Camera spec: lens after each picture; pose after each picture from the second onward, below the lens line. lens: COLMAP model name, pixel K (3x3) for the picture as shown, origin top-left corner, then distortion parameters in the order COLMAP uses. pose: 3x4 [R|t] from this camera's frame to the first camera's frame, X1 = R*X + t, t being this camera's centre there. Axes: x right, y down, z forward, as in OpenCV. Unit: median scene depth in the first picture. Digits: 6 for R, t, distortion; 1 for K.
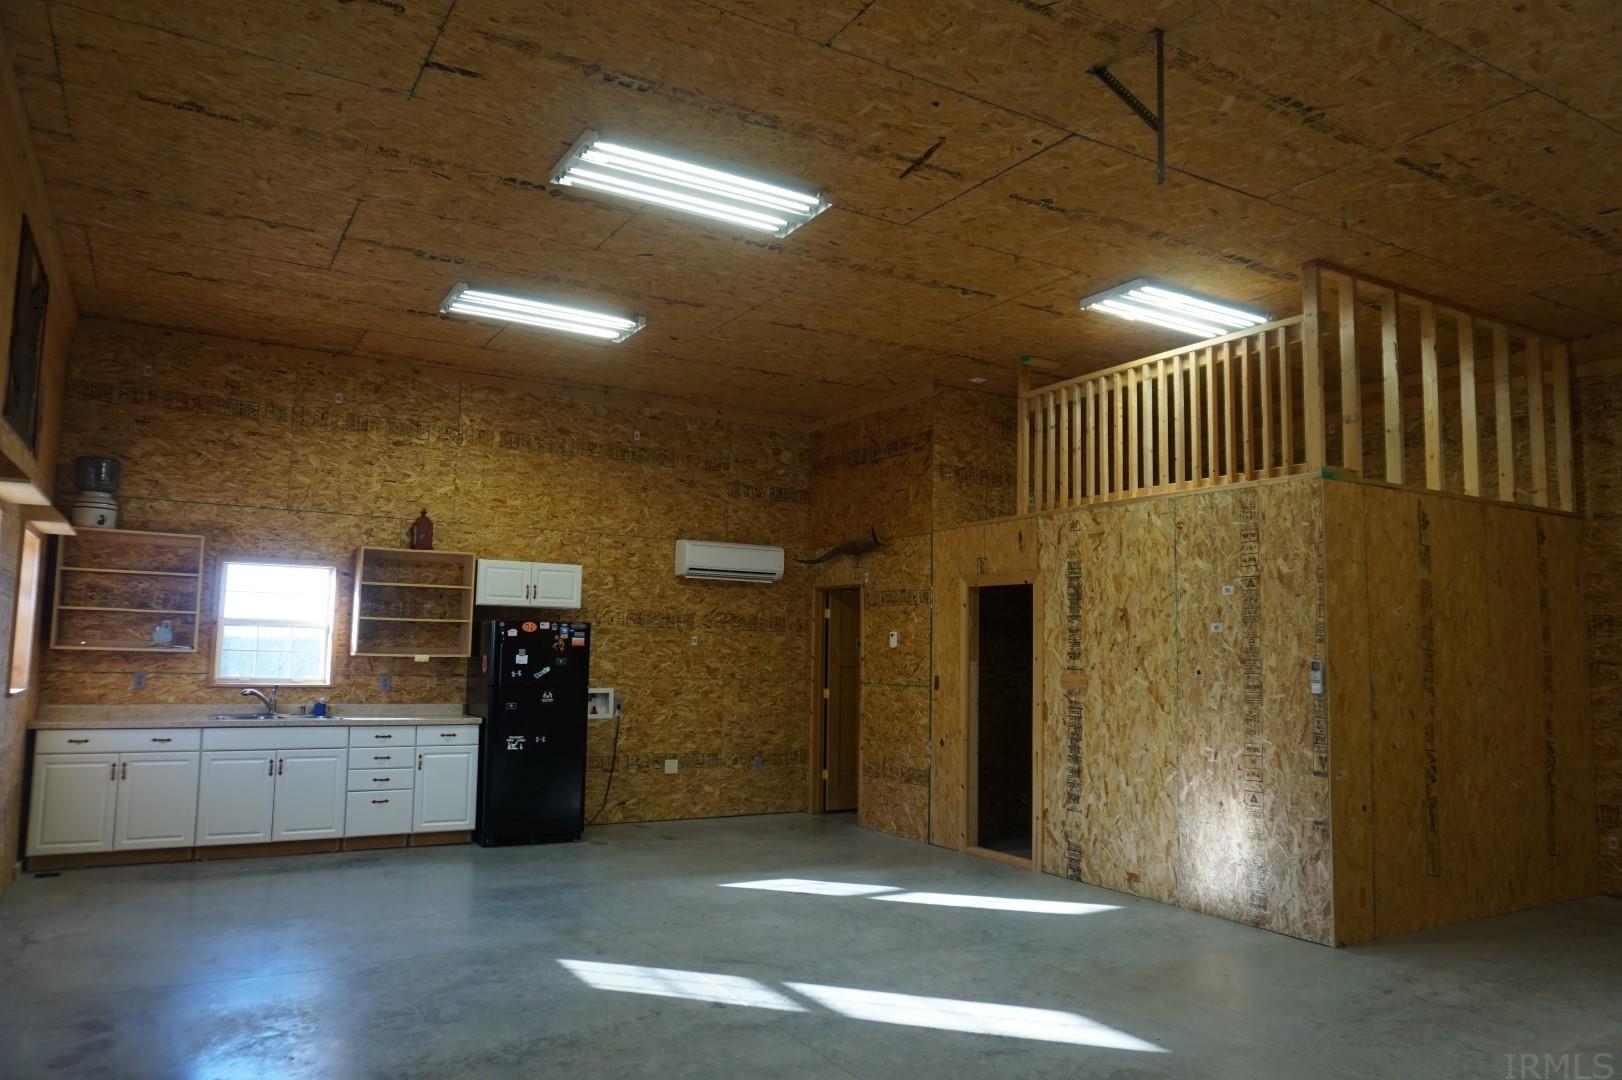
lens RADIAL K [[1096.8, 0, 814.2], [0, 1096.8, 544.4], [0, 0, 1]] dist [-0.050188, 0.039979]
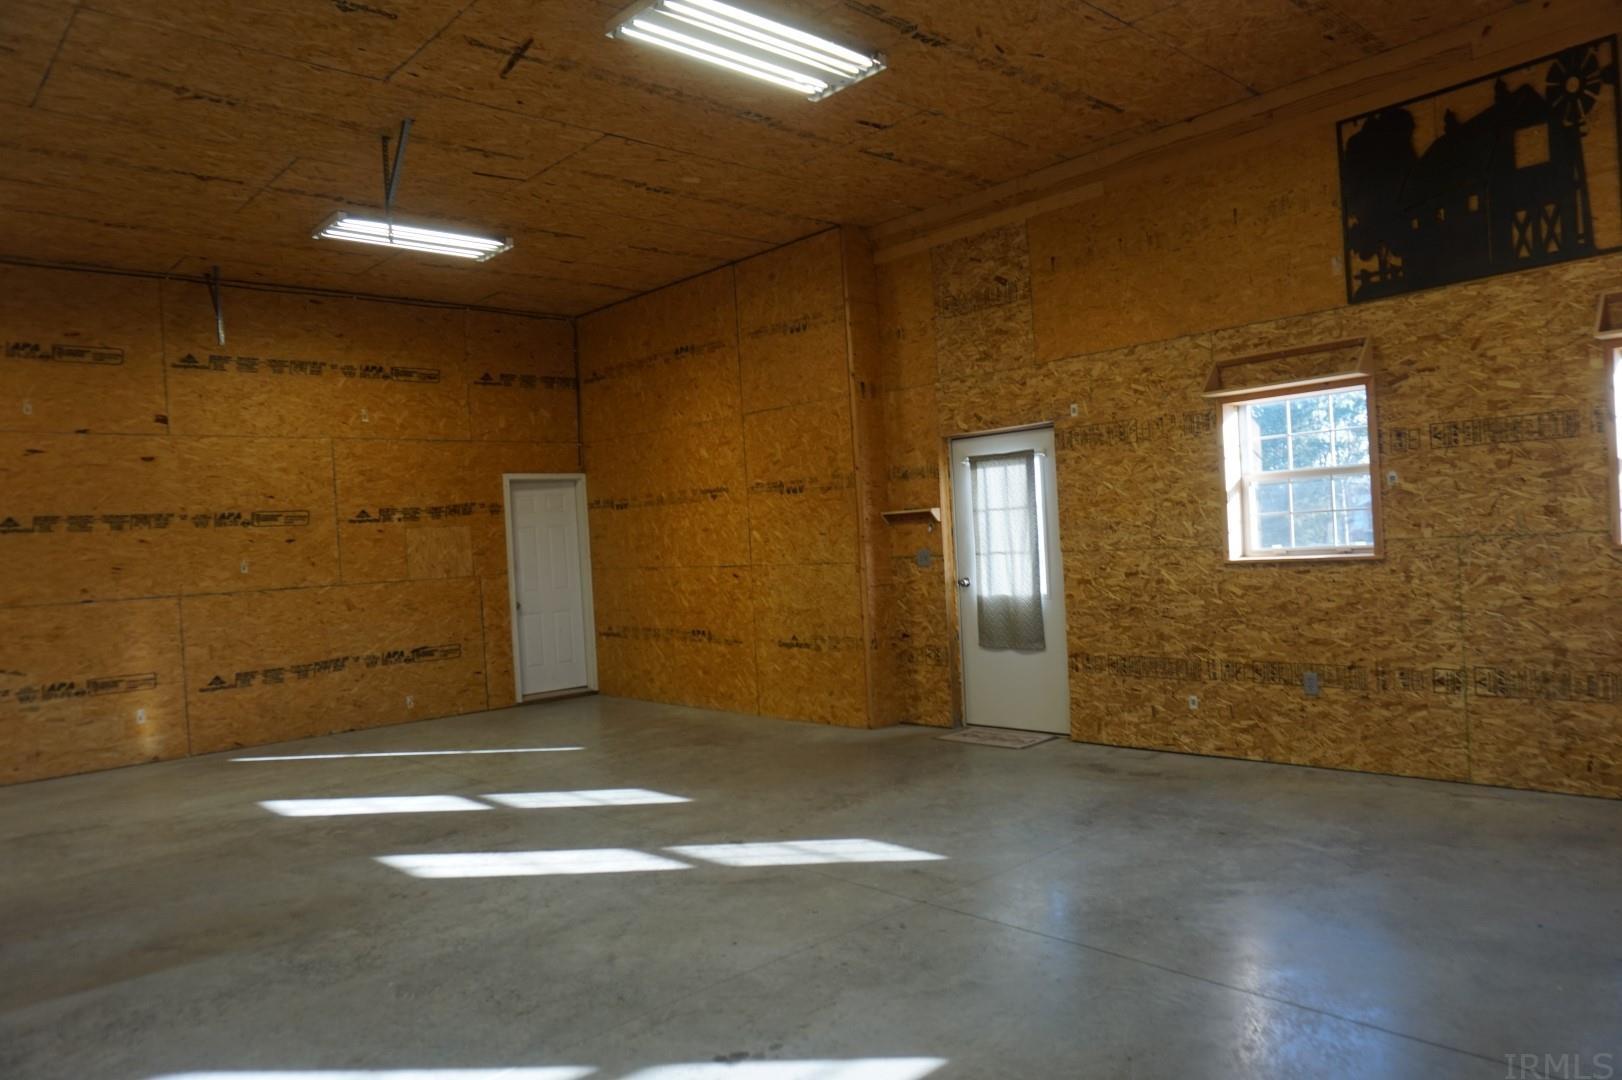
lens RADIAL K [[1096.8, 0, 814.2], [0, 1096.8, 544.4], [0, 0, 1]] dist [-0.050188, 0.039979]
pose [[-0.977409, 0.039354, -0.207659, 0.032787], [0.060272, 0.993614, -0.095387, 0.128878], [0.202579, -0.105748, -0.973539, 1.218283]]
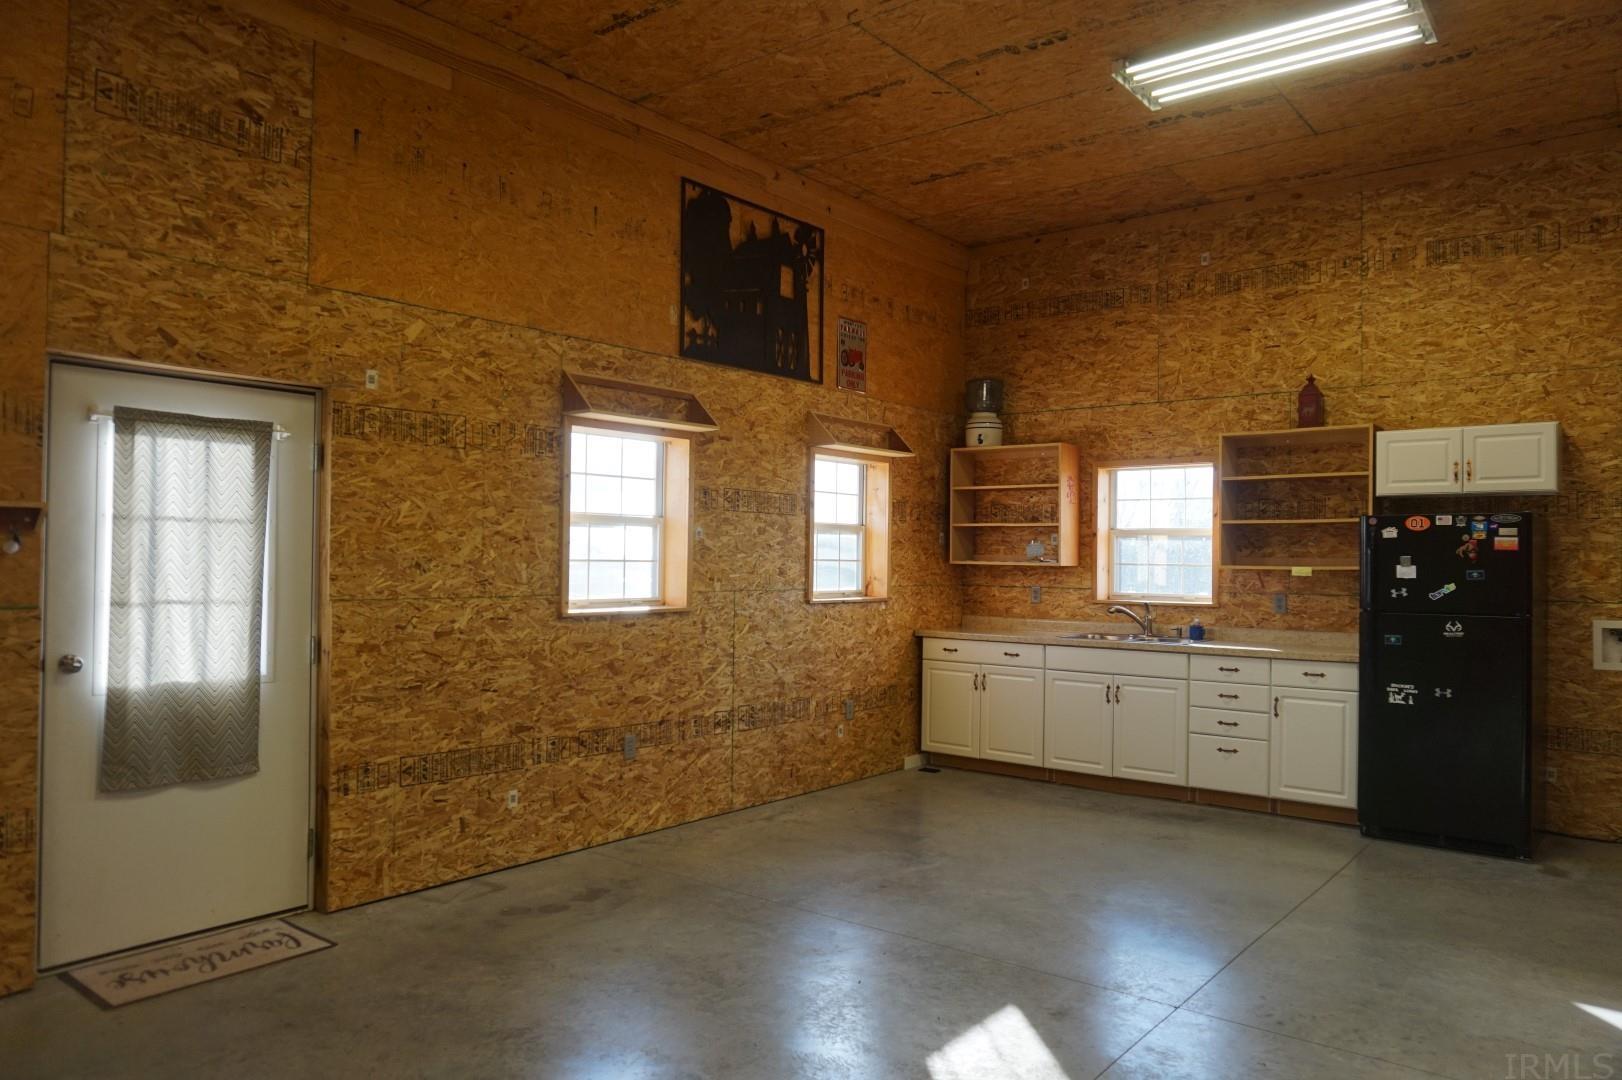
lens RADIAL K [[1096.8, 0, 814.2], [0, 1096.8, 544.4], [0, 0, 1]] dist [-0.050188, 0.039979]
pose [[0.345338, -0.028423, -0.938048, 0.239457], [0.089980, 0.995939, 0.002948, 0.054820], [0.934155, -0.085424, 0.346493, 0.438177]]
